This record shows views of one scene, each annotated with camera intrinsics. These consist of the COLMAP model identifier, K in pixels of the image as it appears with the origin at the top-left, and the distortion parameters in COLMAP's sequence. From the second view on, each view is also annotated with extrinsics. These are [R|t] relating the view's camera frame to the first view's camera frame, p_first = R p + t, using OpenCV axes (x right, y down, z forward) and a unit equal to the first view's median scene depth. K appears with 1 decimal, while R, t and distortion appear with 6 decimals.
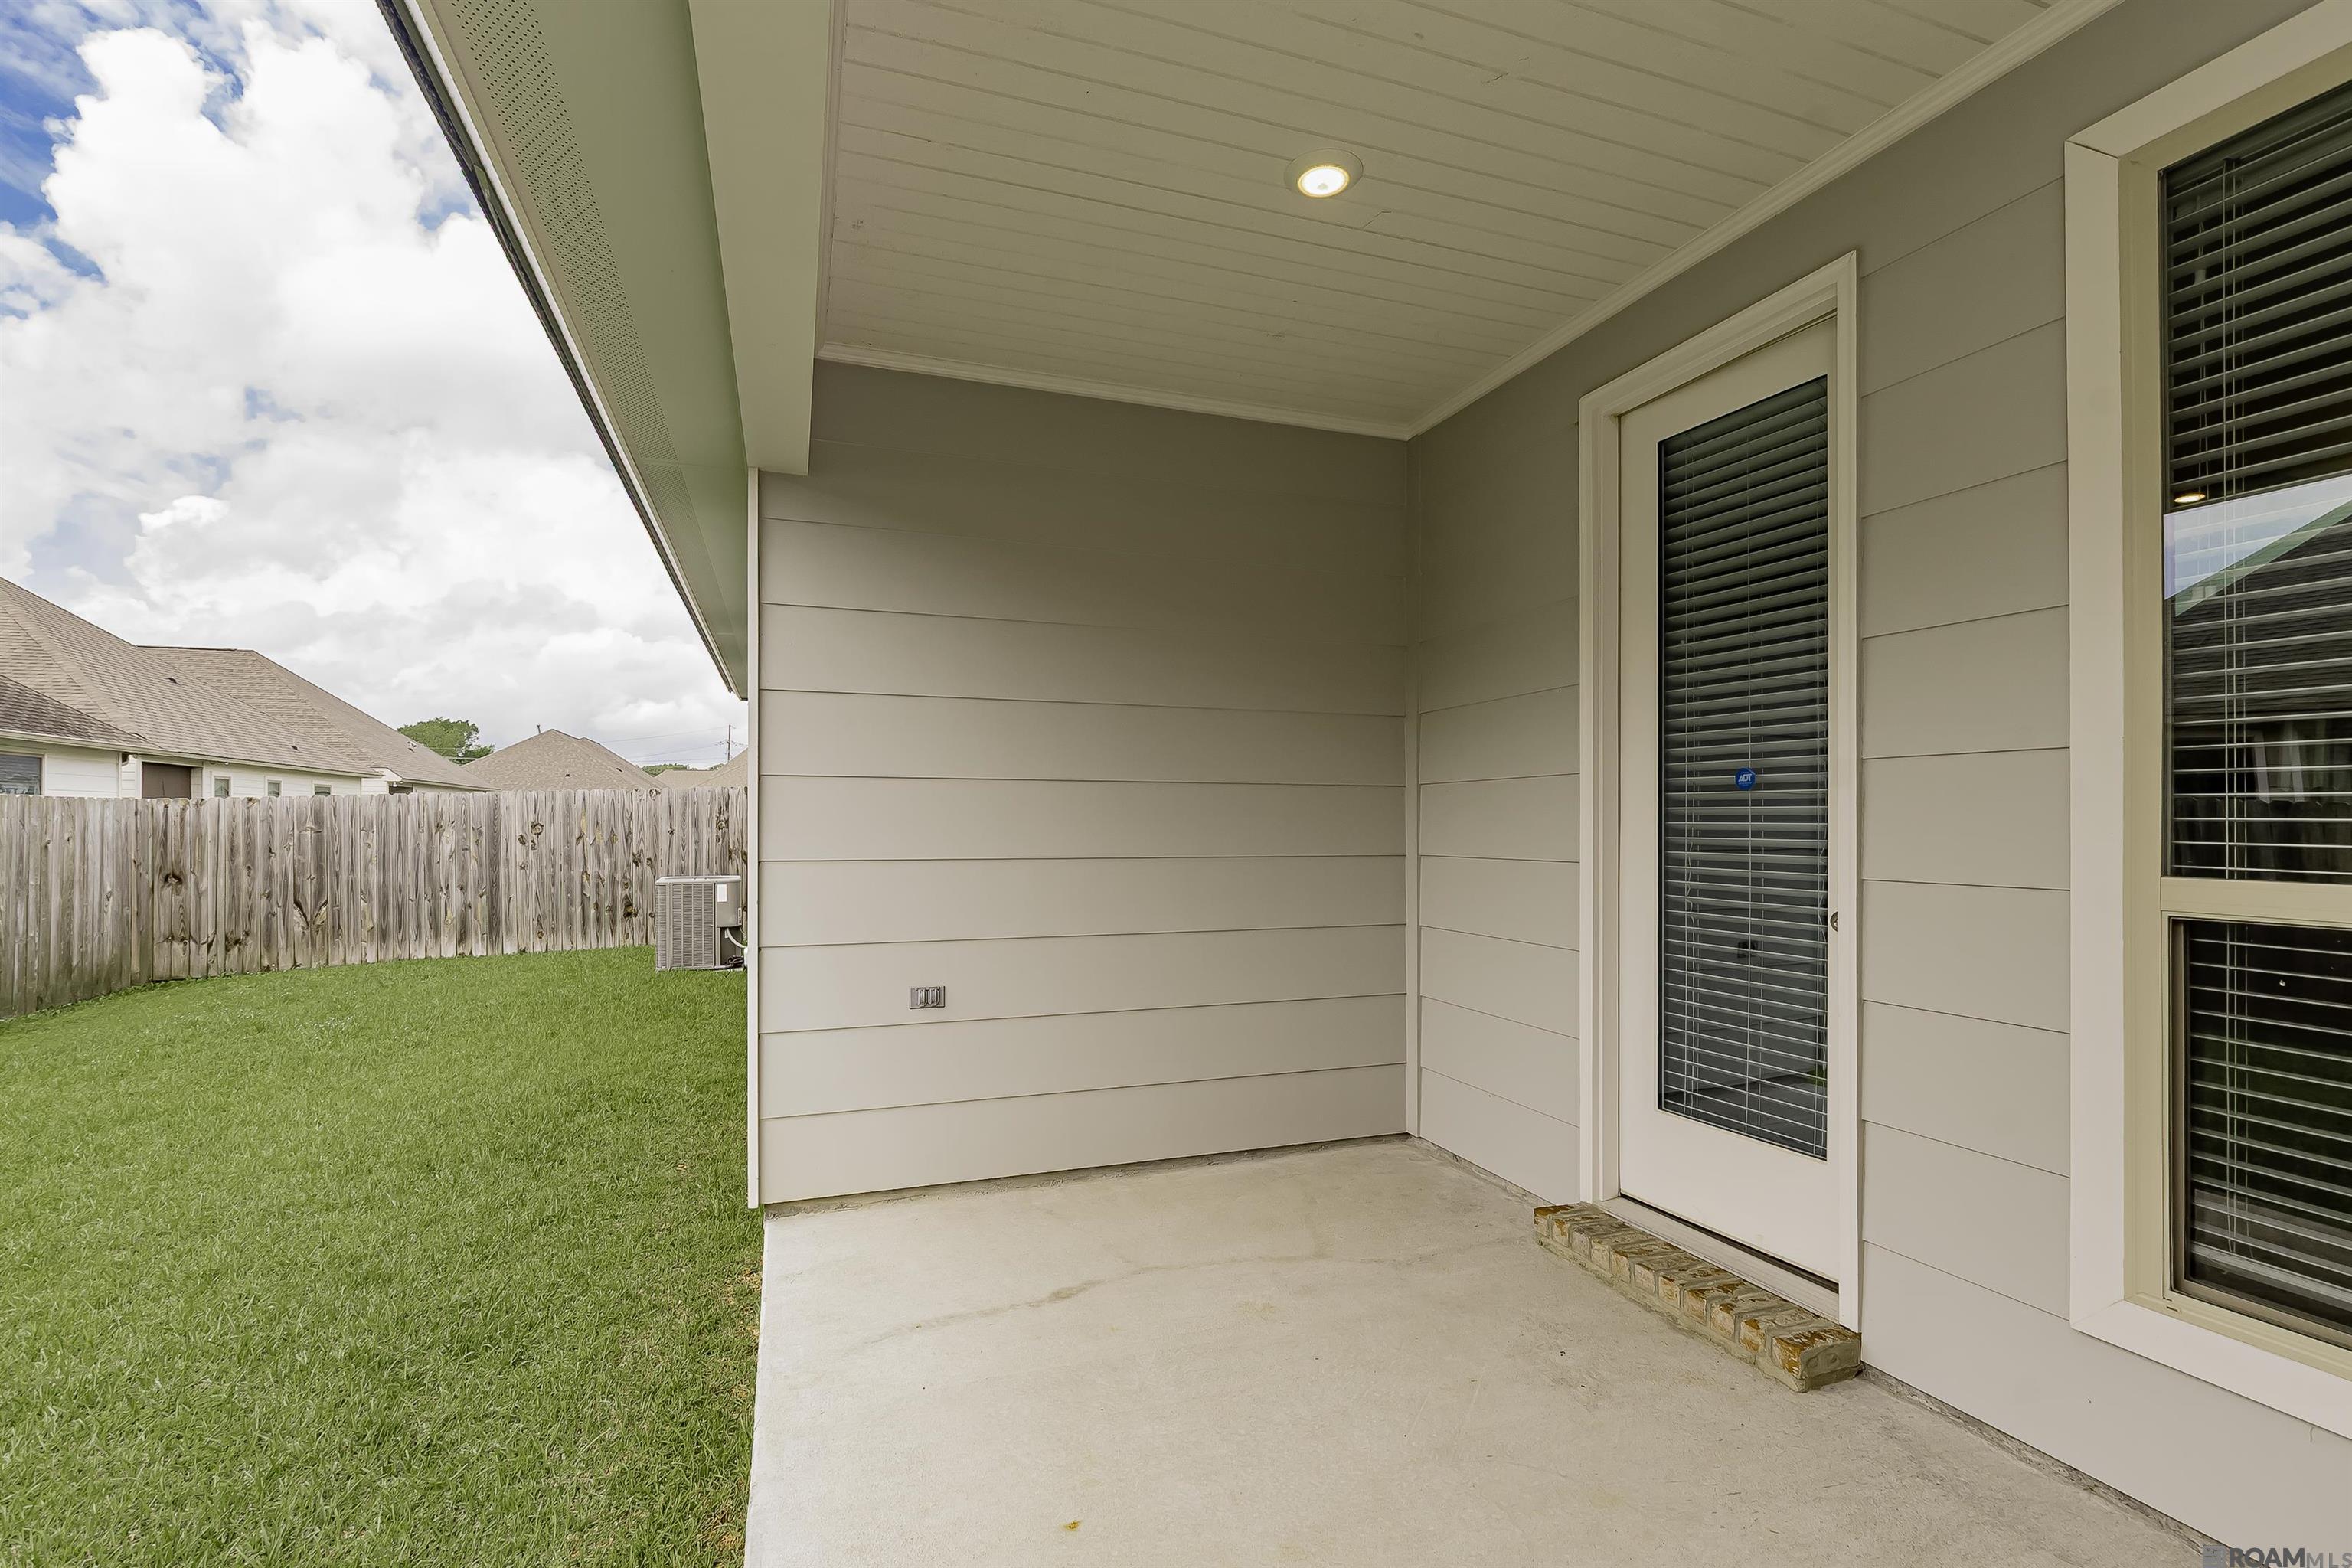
lens RADIAL K [[1077.3, 0, 1188.5], [0, 1077.3, 795.2], [0, 0, 1]] dist [-0.002086, -0.000390]
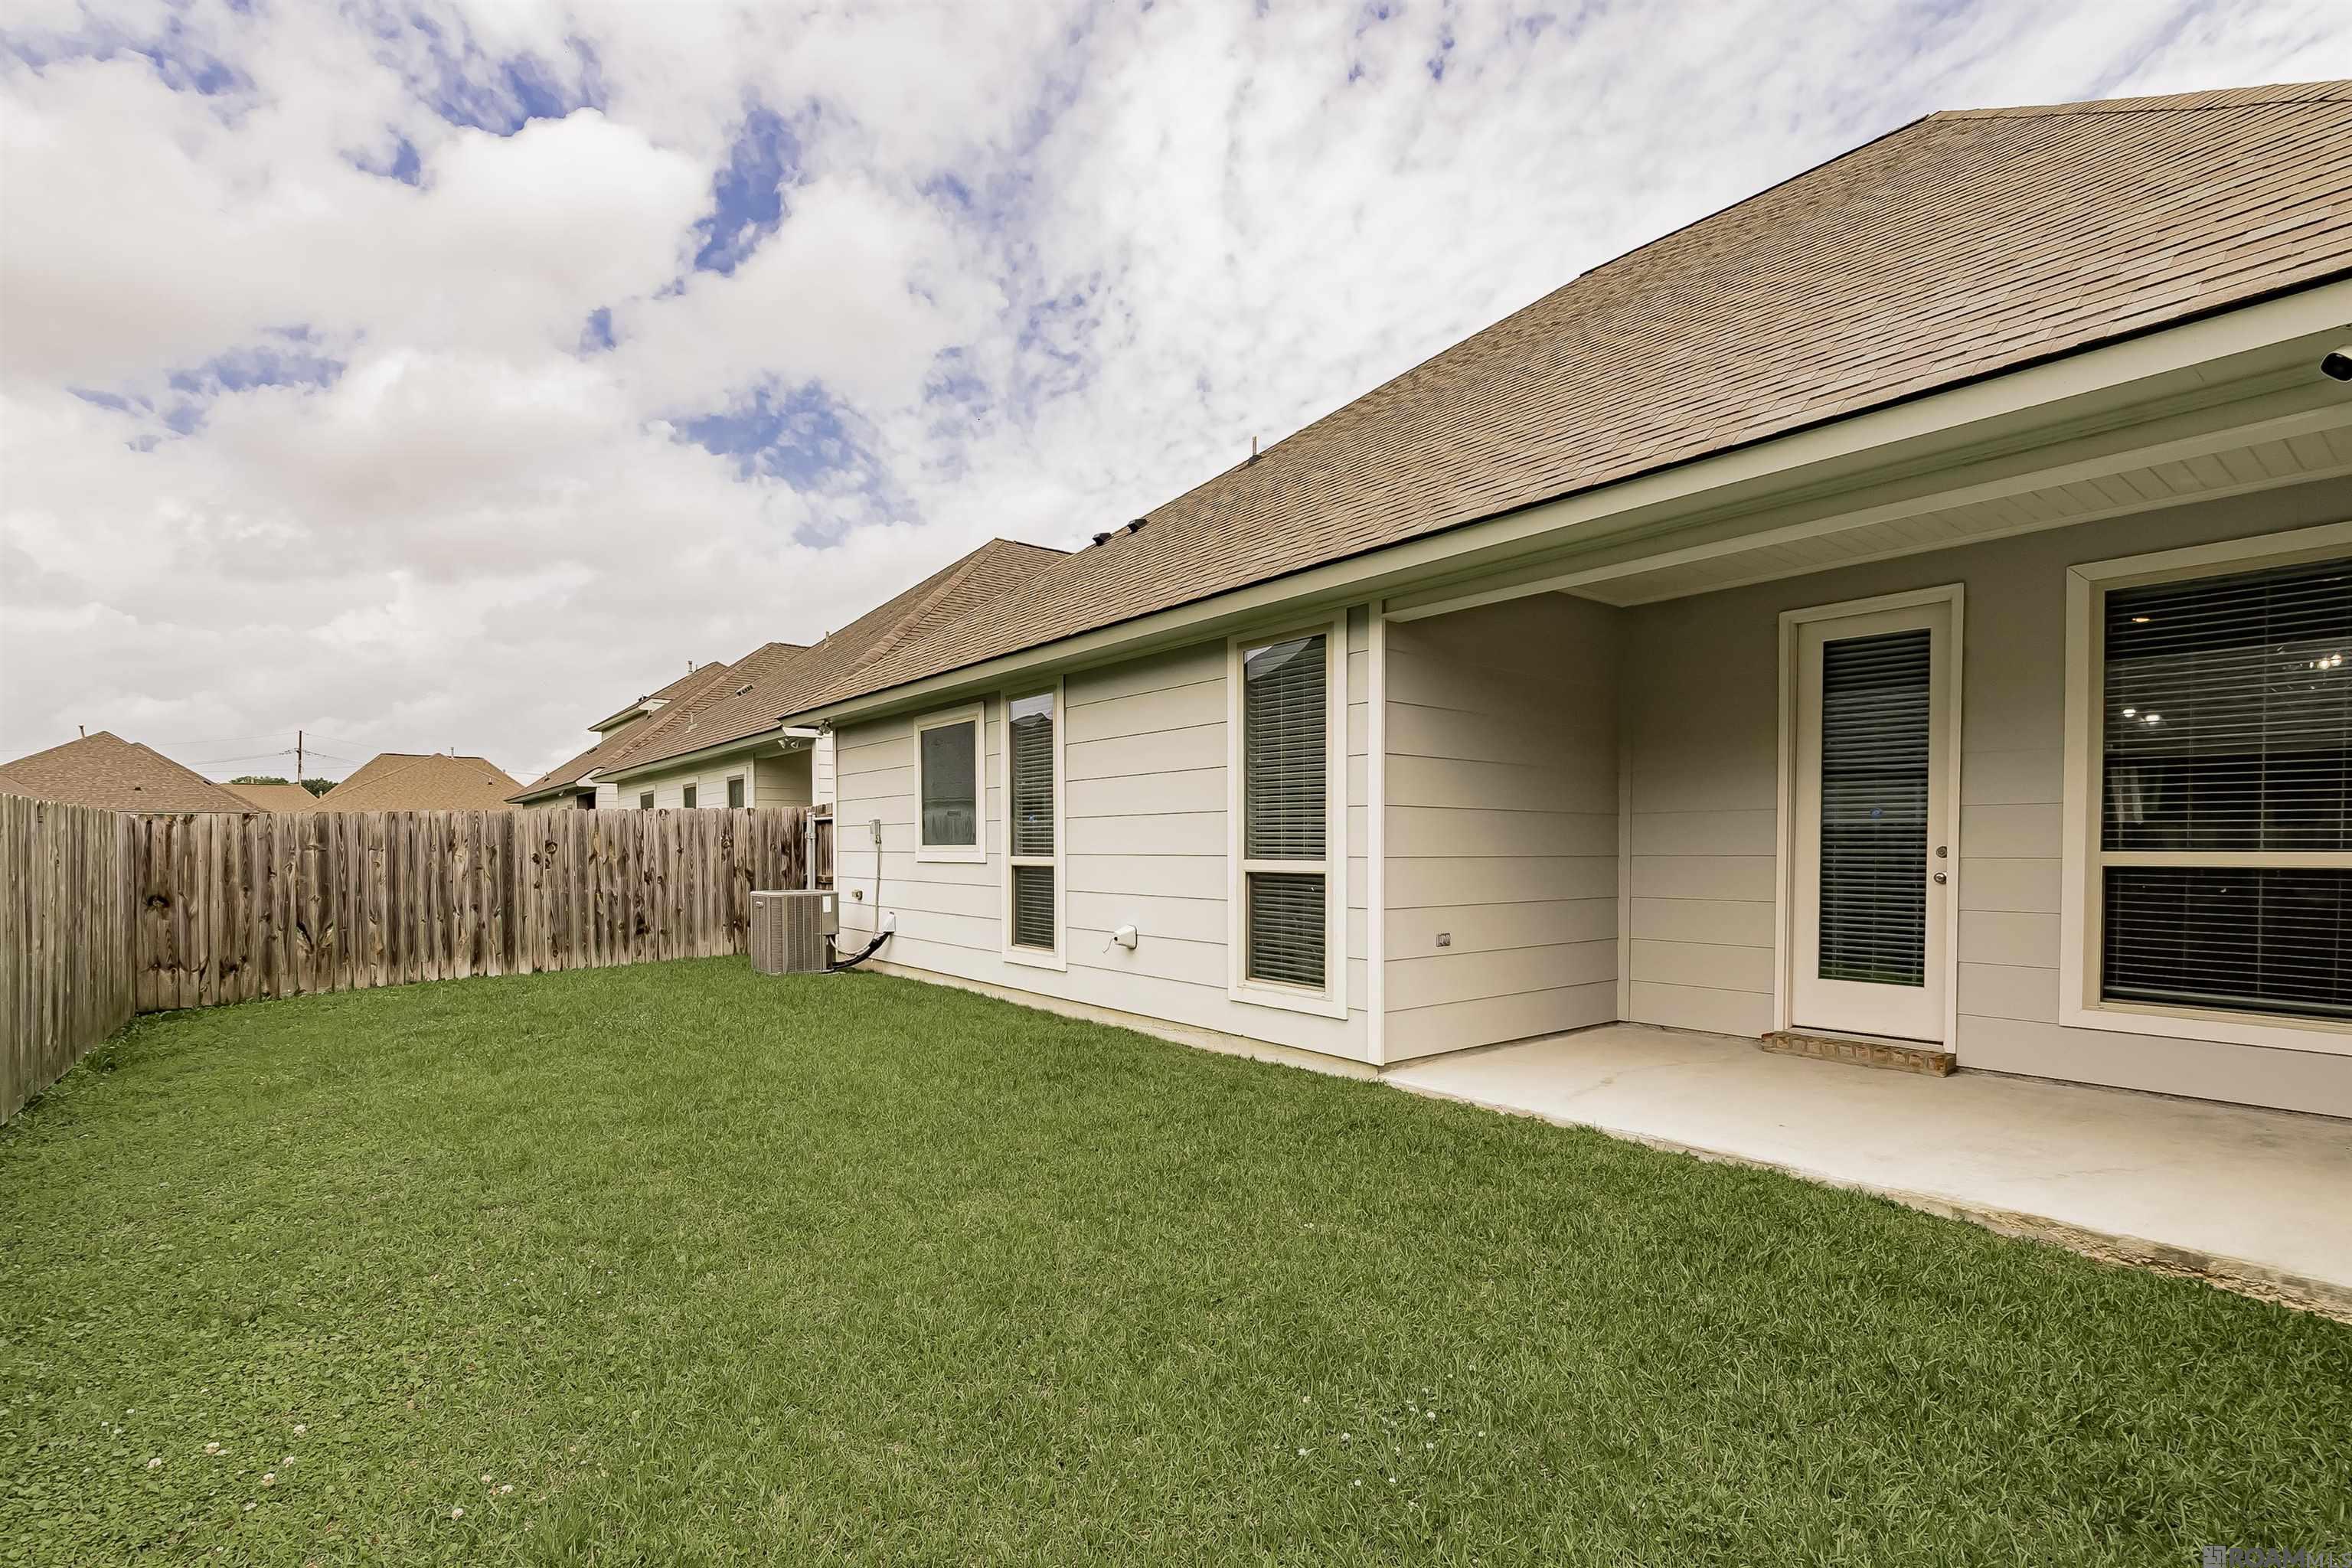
lens RADIAL K [[1088.7, 0, 1185.4], [0, 1088.7, 843.6], [0, 0, 1]] dist [-0.005330, -0.000532]
pose [[0.946285, 0.000601, 0.323333, -0.400933], [-0.007331, 0.999781, 0.019598, 0.003578], [-0.323251, -0.020916, 0.946082, -0.156431]]
